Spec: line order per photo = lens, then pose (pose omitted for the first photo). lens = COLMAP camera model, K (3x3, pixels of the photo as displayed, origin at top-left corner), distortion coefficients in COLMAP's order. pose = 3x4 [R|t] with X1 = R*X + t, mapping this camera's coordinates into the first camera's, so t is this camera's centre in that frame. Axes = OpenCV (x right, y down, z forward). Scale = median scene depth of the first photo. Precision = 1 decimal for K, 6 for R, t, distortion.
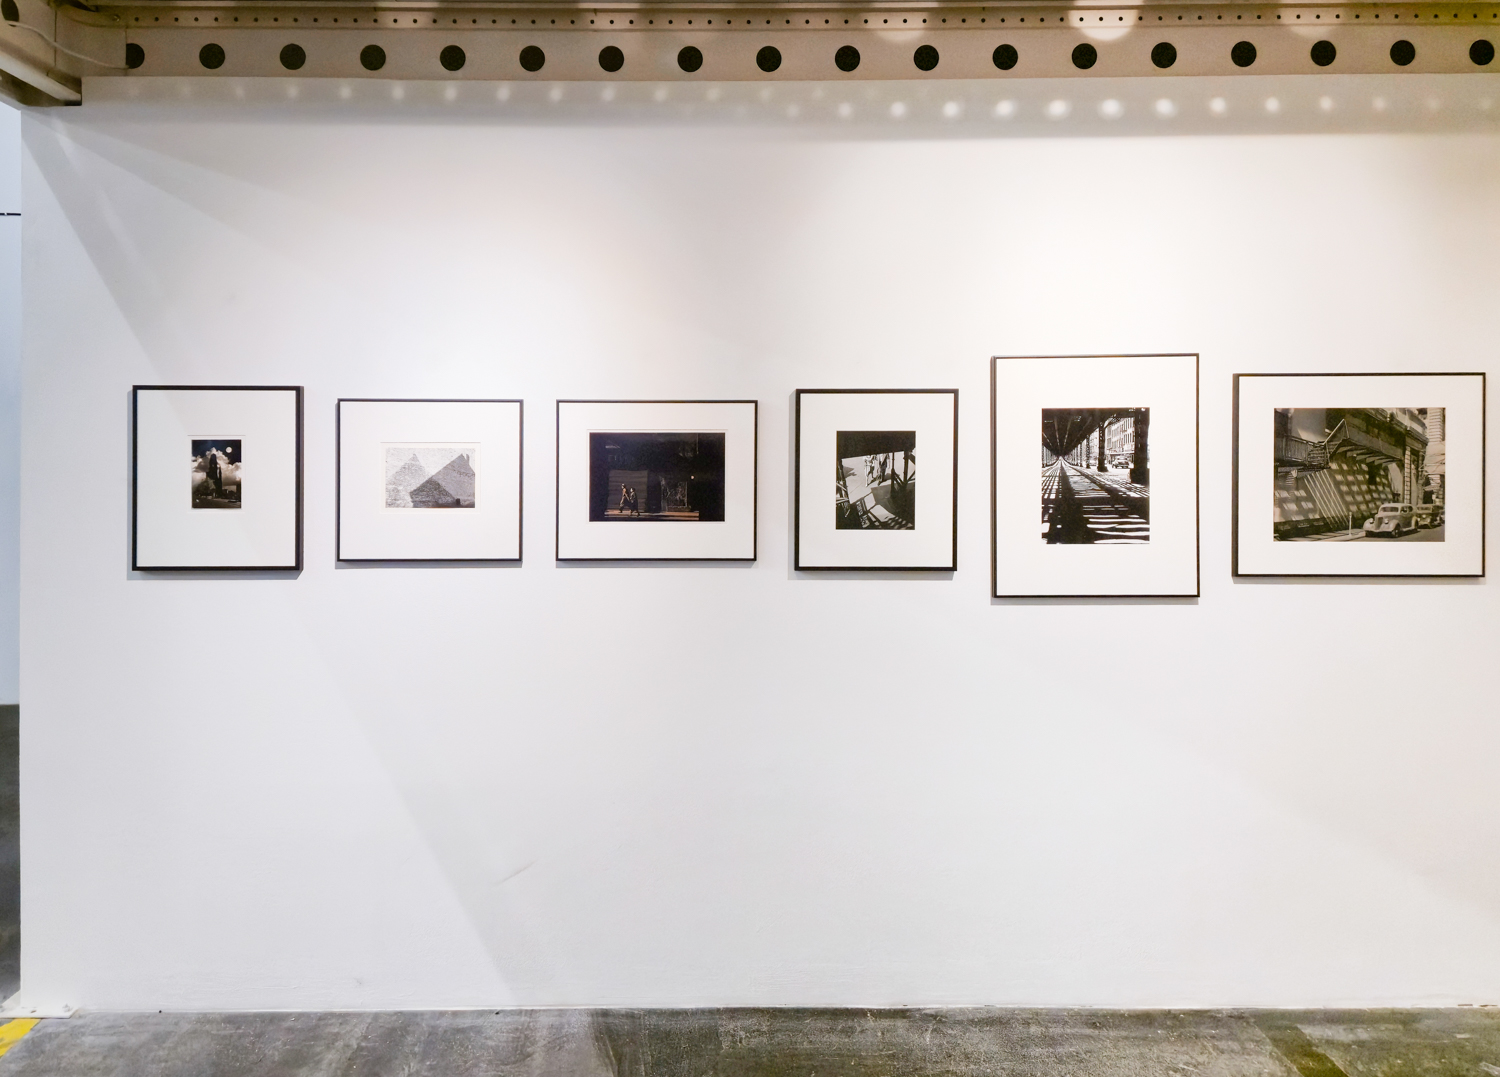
lens RADIAL K [[1043.0, 0, 747.4], [0, 1043.0, 441.0], [0, 0, 1]] dist [0.080073, -0.061075]
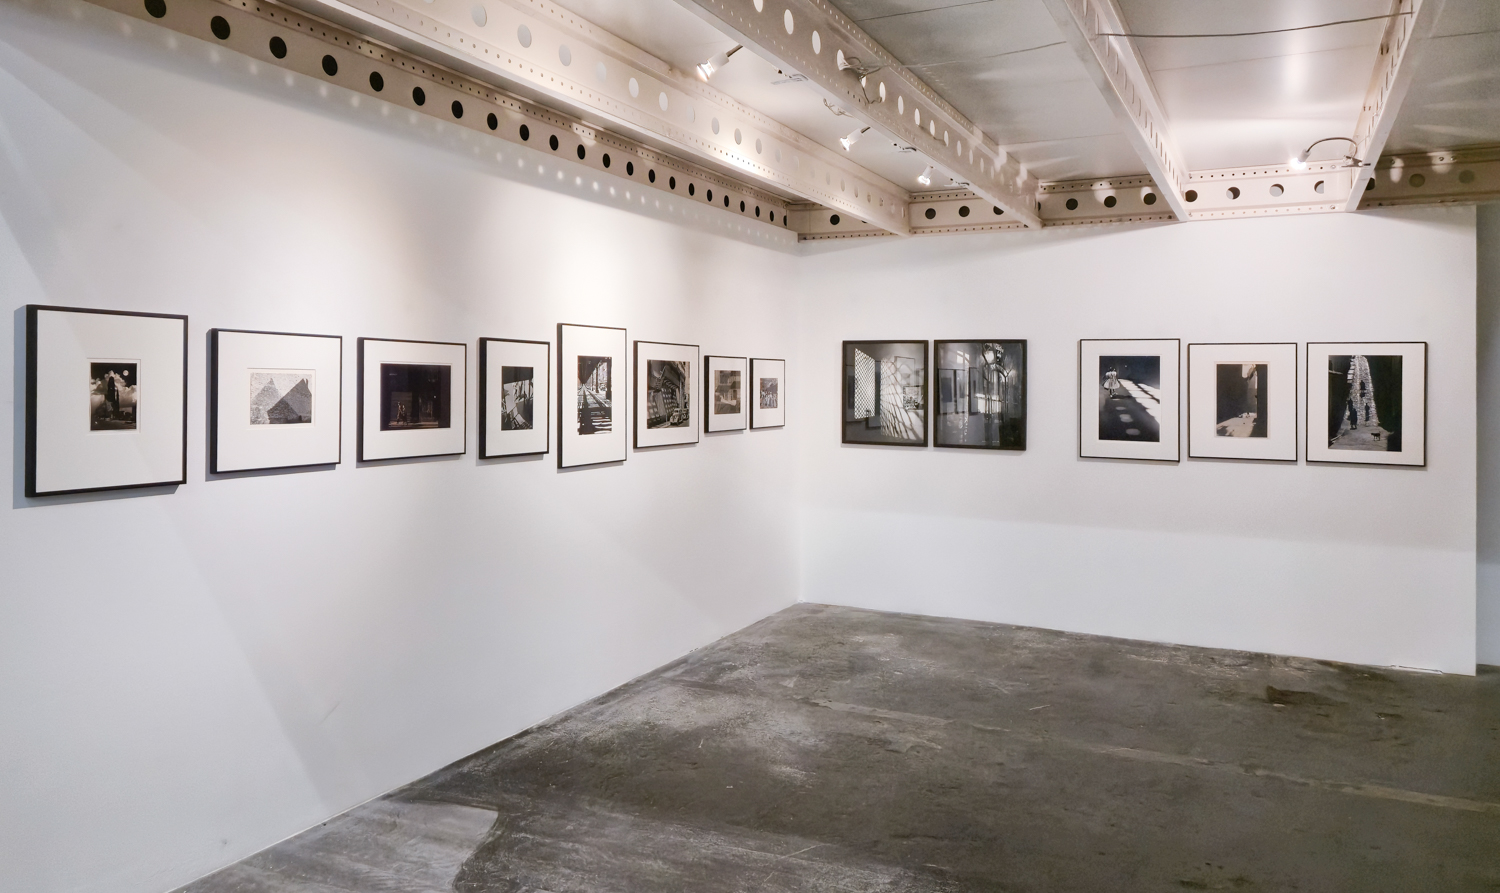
lens RADIAL K [[1032.9, 0, 748.4], [0, 1032.9, 347.6], [0, 0, 1]] dist [0.049999, -0.002876]
pose [[0.458835, 0.036326, 0.887778, -0.825722], [-0.011640, 0.999324, -0.034874, 0.009034], [-0.888445, 0.005667, 0.458948, -0.012303]]
